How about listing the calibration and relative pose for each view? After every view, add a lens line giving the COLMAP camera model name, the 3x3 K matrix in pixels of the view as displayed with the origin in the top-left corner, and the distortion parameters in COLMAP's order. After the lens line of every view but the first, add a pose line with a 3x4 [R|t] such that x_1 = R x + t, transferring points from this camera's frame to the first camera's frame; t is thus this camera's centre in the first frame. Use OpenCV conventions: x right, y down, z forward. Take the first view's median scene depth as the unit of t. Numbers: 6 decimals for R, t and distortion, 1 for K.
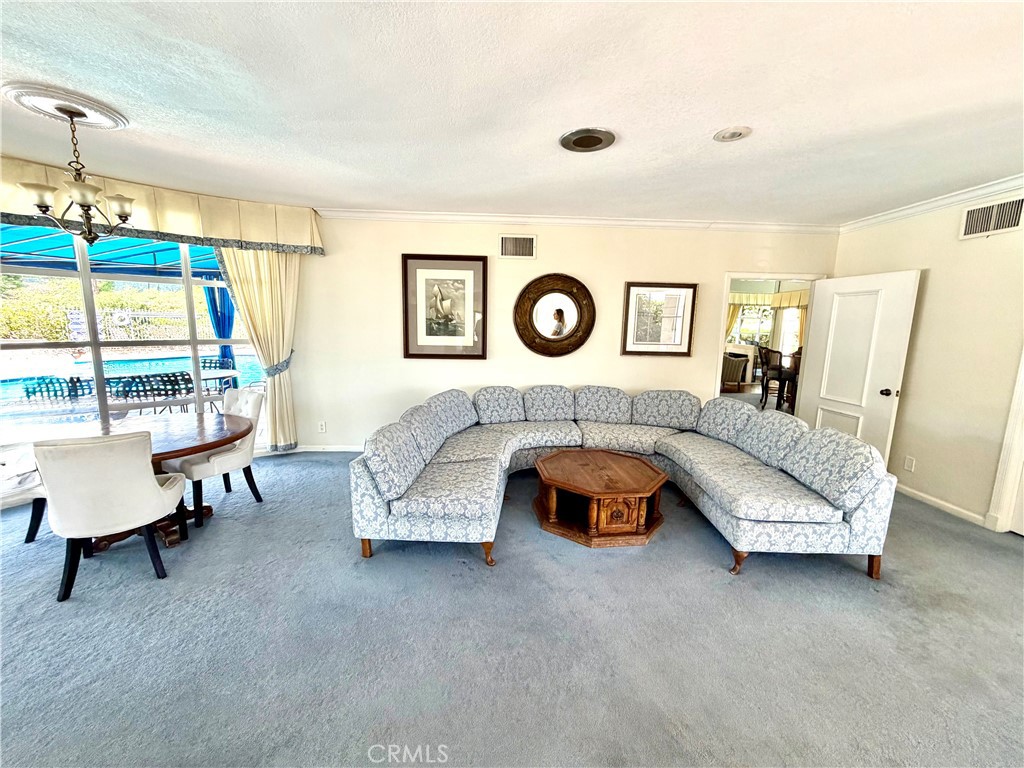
lens RADIAL K [[406.7, 0, 511.5], [0, 406.7, 387.7], [0, 0, 1]] dist [-0.003604, 0.000072]
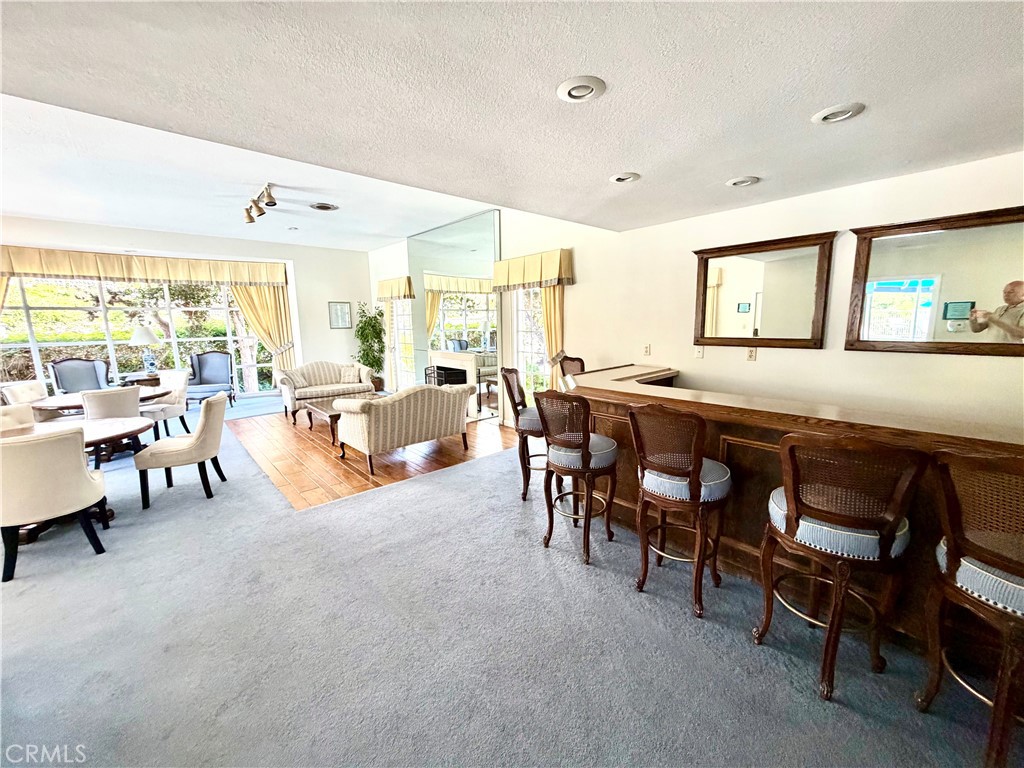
lens RADIAL K [[406.7, 0, 511.6], [0, 406.7, 383.9], [0, 0, 1]] dist [-0.003604, 0.000072]
pose [[0.778626, -0.121628, 0.615588, 0.190401], [0.119159, 0.991843, 0.045250, -0.056269], [-0.616070, 0.038120, 0.786768, 0.345968]]
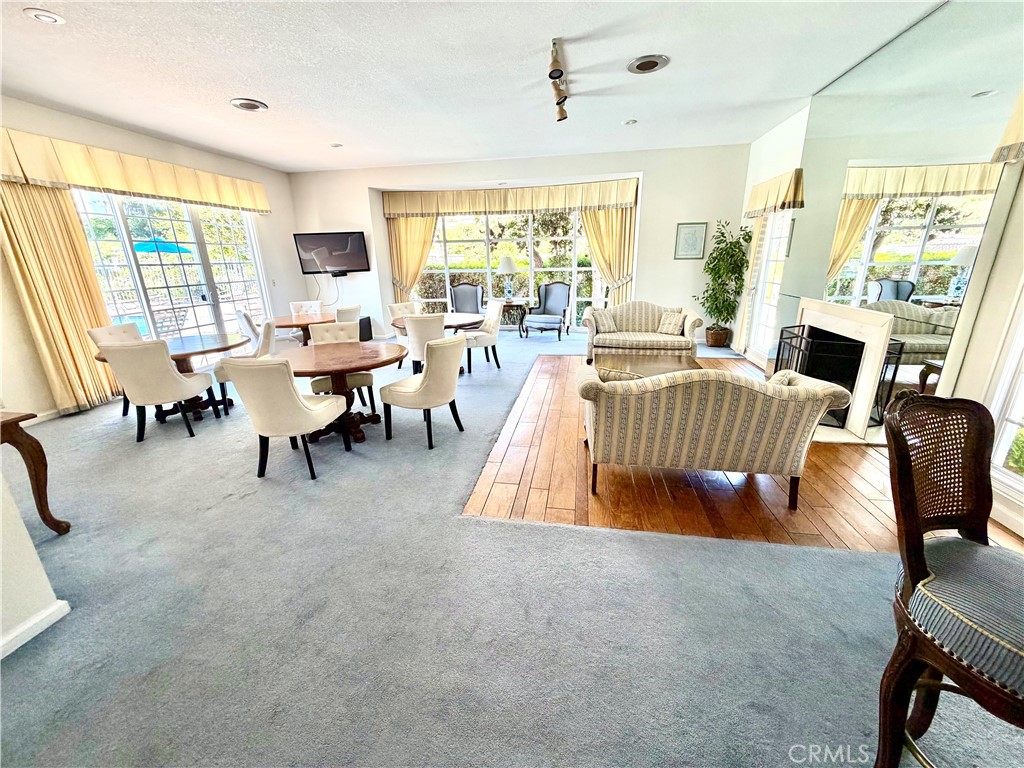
lens RADIAL K [[406.7, 0, 508.7], [0, 406.7, 386.5], [0, 0, 1]] dist [-0.003604, 0.000072]
pose [[0.972374, 0.037474, -0.230402, 0.282831], [-0.001667, 0.988120, 0.153678, -0.067274], [0.233423, -0.149048, 0.960884, 0.452308]]
